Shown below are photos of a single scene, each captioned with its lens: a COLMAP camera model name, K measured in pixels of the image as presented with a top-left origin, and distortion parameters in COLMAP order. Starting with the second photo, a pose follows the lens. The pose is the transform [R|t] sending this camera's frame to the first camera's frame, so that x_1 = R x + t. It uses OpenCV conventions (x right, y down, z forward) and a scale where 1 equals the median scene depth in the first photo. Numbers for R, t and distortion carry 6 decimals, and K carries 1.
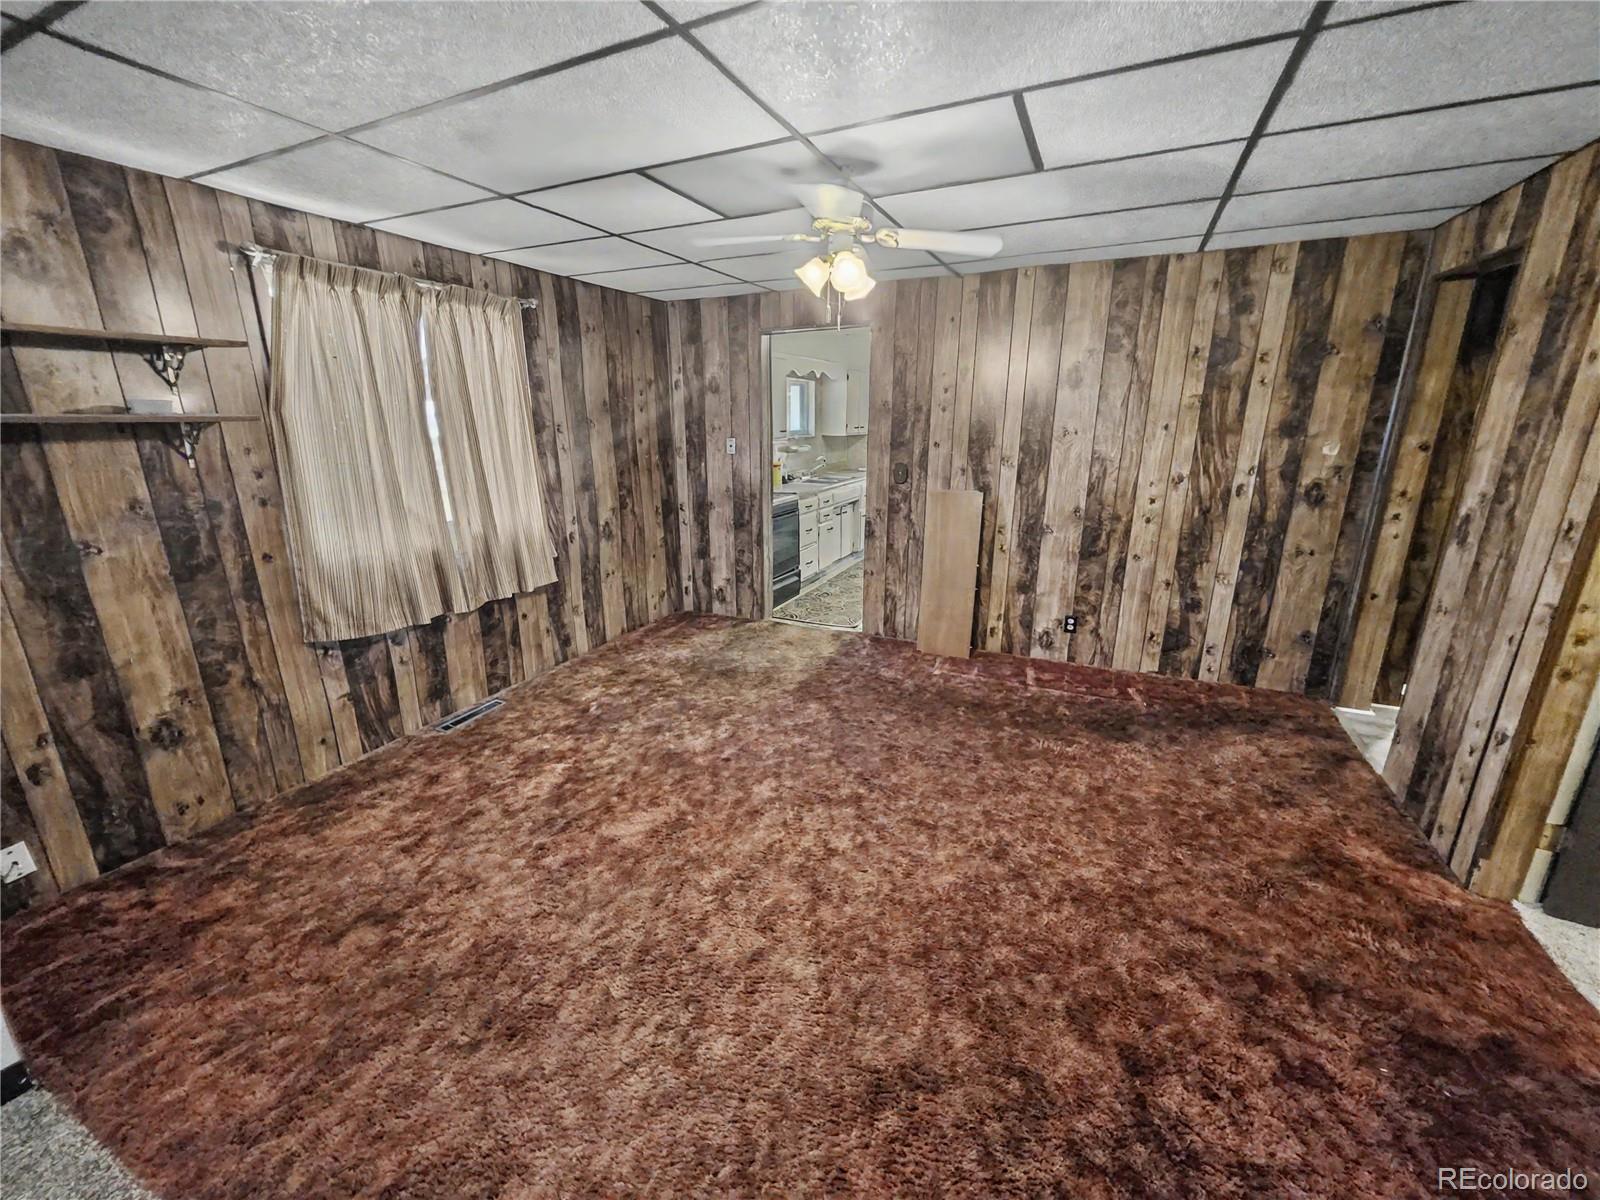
lens RADIAL K [[642.9, 0, 800.6], [0, 642.9, 598.9], [0, 0, 1]] dist [-0.003005, -0.000148]
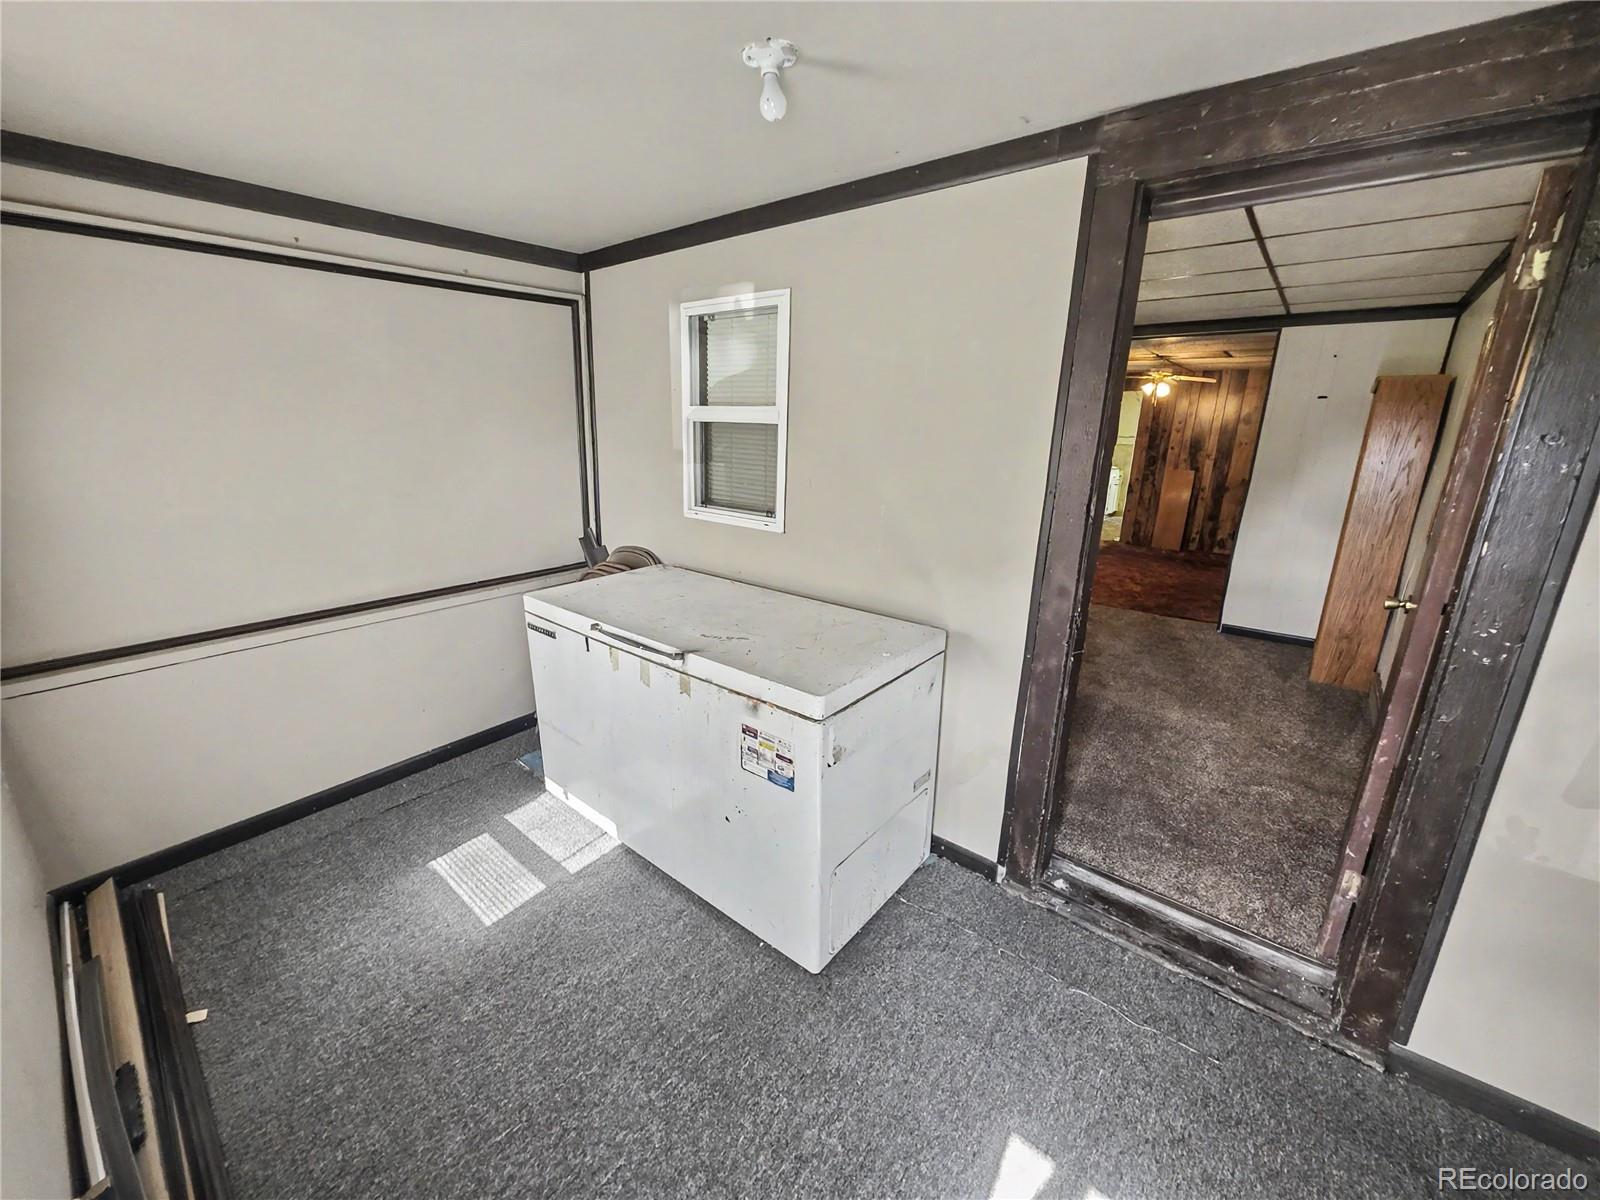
lens RADIAL K [[642.9, 0, 795.1], [0, 642.9, 598.5], [0, 0, 1]] dist [-0.003005, -0.000148]
pose [[0.961000, 0.101801, -0.257128, -0.381631], [-0.109110, 0.993927, -0.014278, 0.411260], [0.254113, 0.041776, 0.966272, -1.312064]]
